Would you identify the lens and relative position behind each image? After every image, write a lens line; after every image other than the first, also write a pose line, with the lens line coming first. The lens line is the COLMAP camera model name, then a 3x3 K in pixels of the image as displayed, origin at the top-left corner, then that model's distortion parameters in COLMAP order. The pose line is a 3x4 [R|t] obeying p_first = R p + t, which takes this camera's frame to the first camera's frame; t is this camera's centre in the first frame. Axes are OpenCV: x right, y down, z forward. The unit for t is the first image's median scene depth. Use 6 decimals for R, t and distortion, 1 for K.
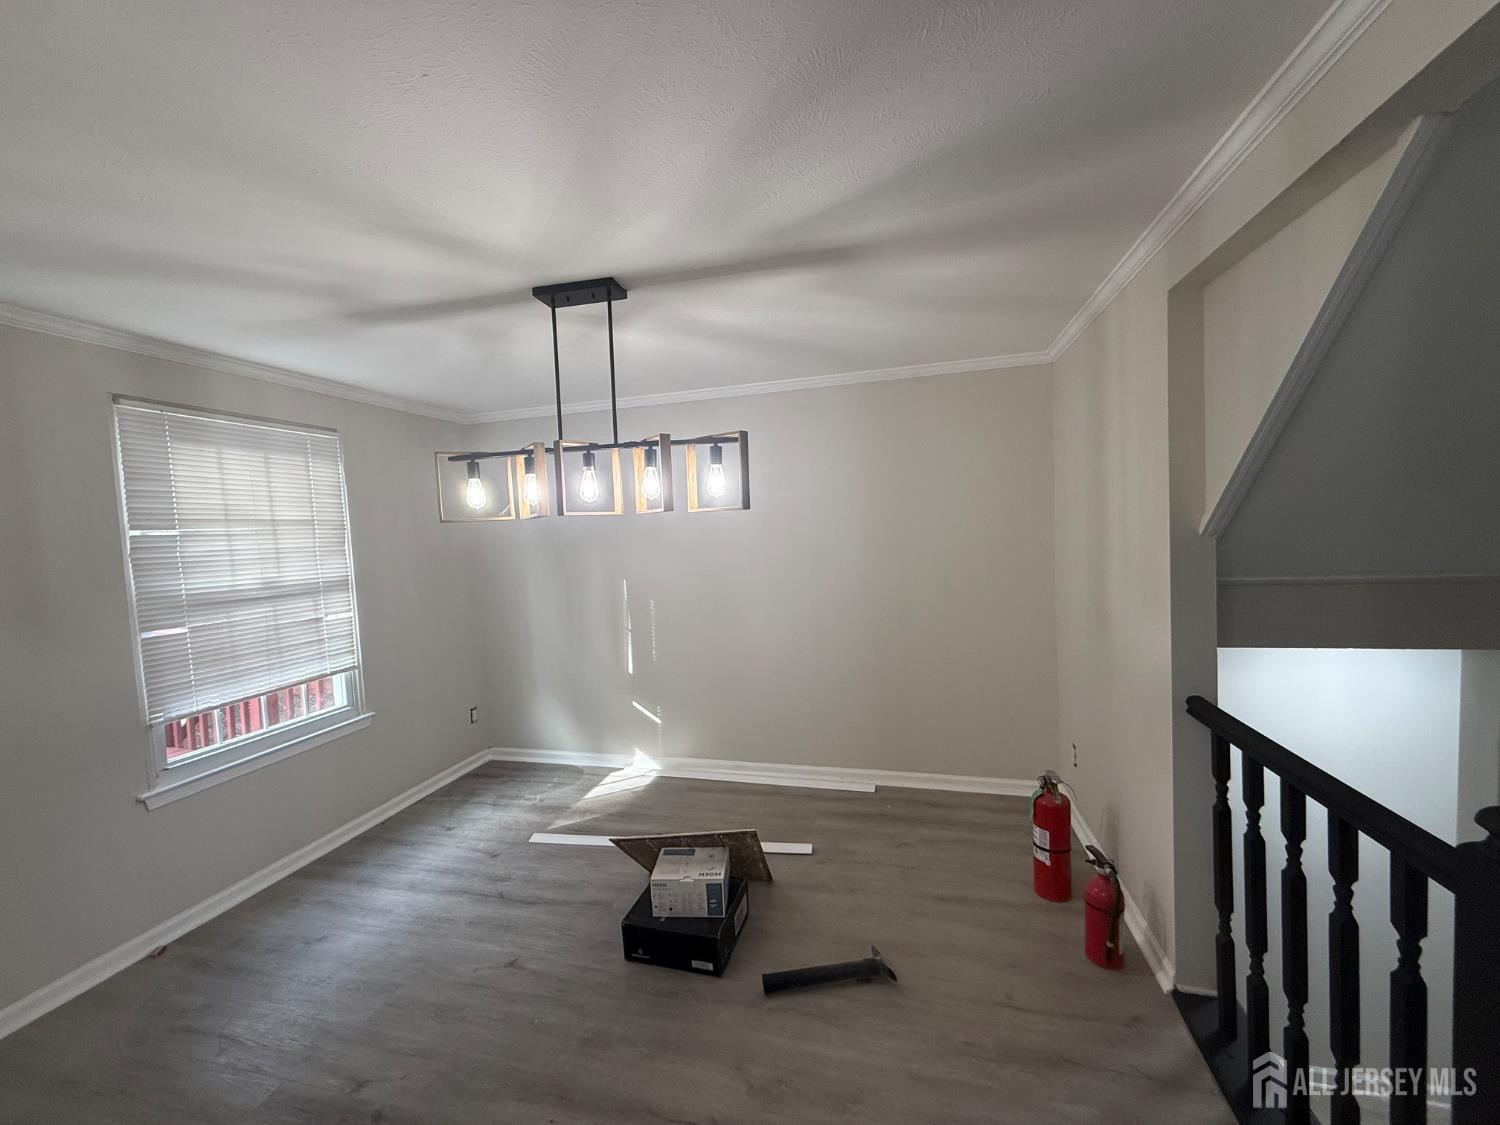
lens RADIAL K [[598.4, 0, 749.4], [0, 598.4, 558.8], [0, 0, 1]] dist [0.001053, 0.000156]
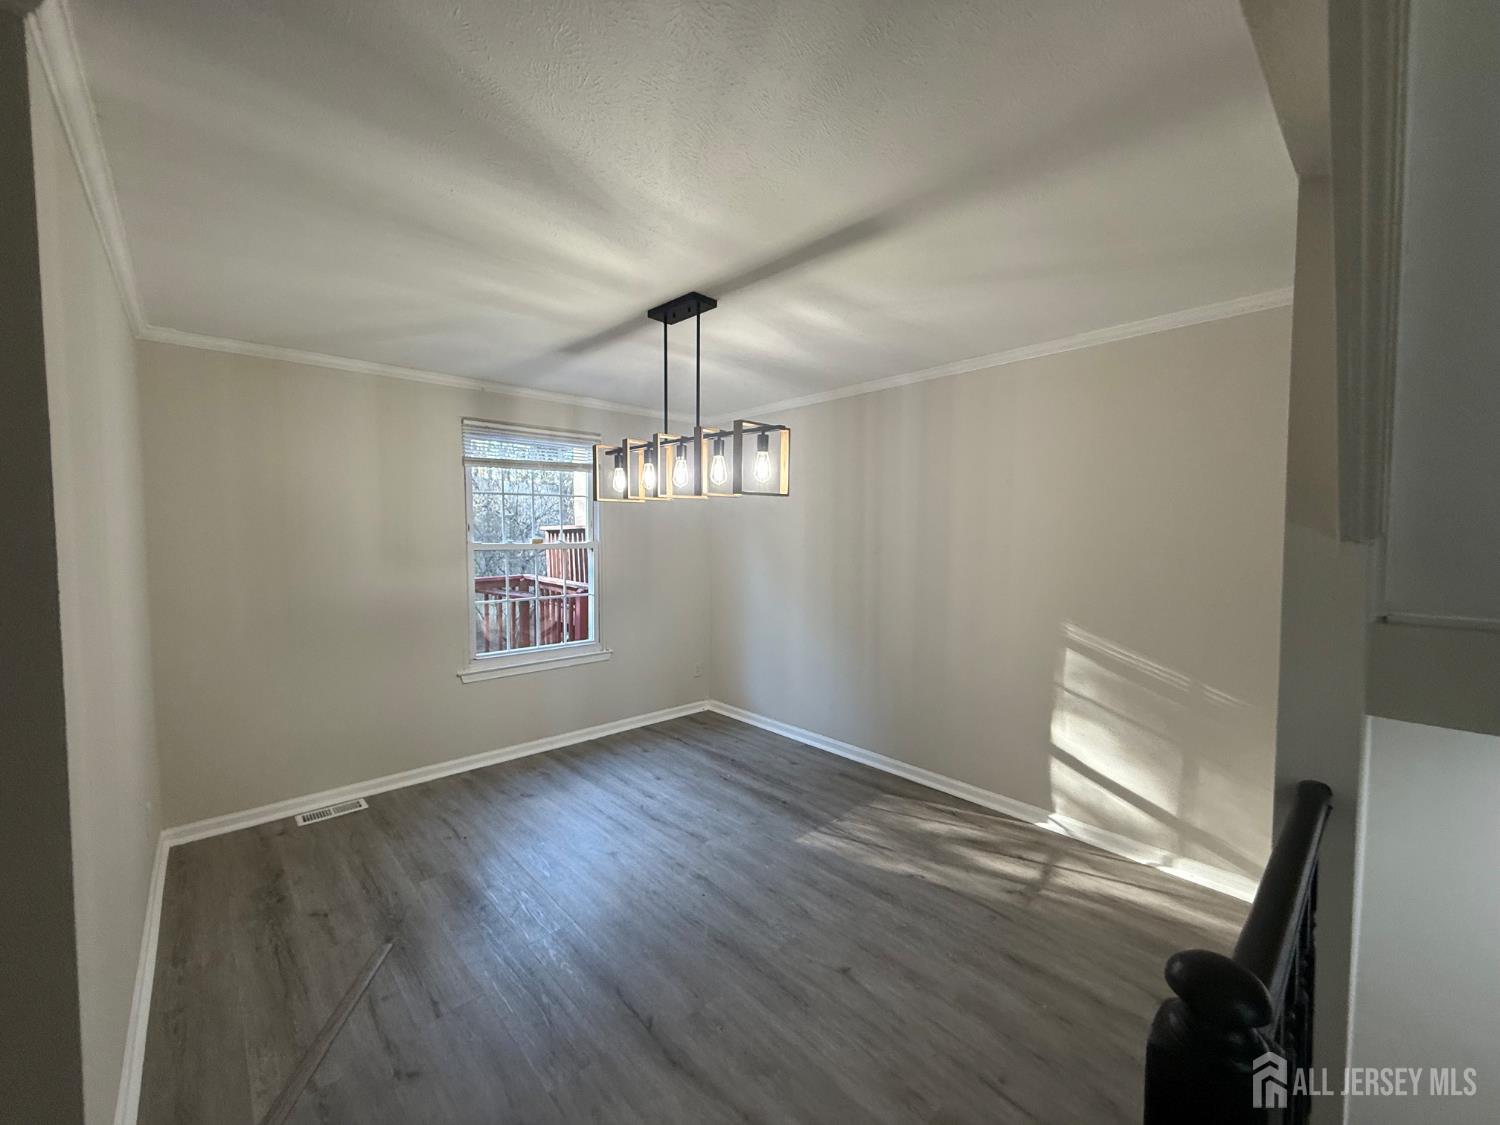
lens RADIAL K [[598.4, 0, 741.9], [0, 598.4, 555.1], [0, 0, 1]] dist [0.001053, 0.000156]
pose [[0.841337, 0.068892, -0.536102, 0.435564], [-0.068416, 0.997440, 0.020807, 0.005847], [0.536163, 0.019172, 0.843897, 0.069337]]
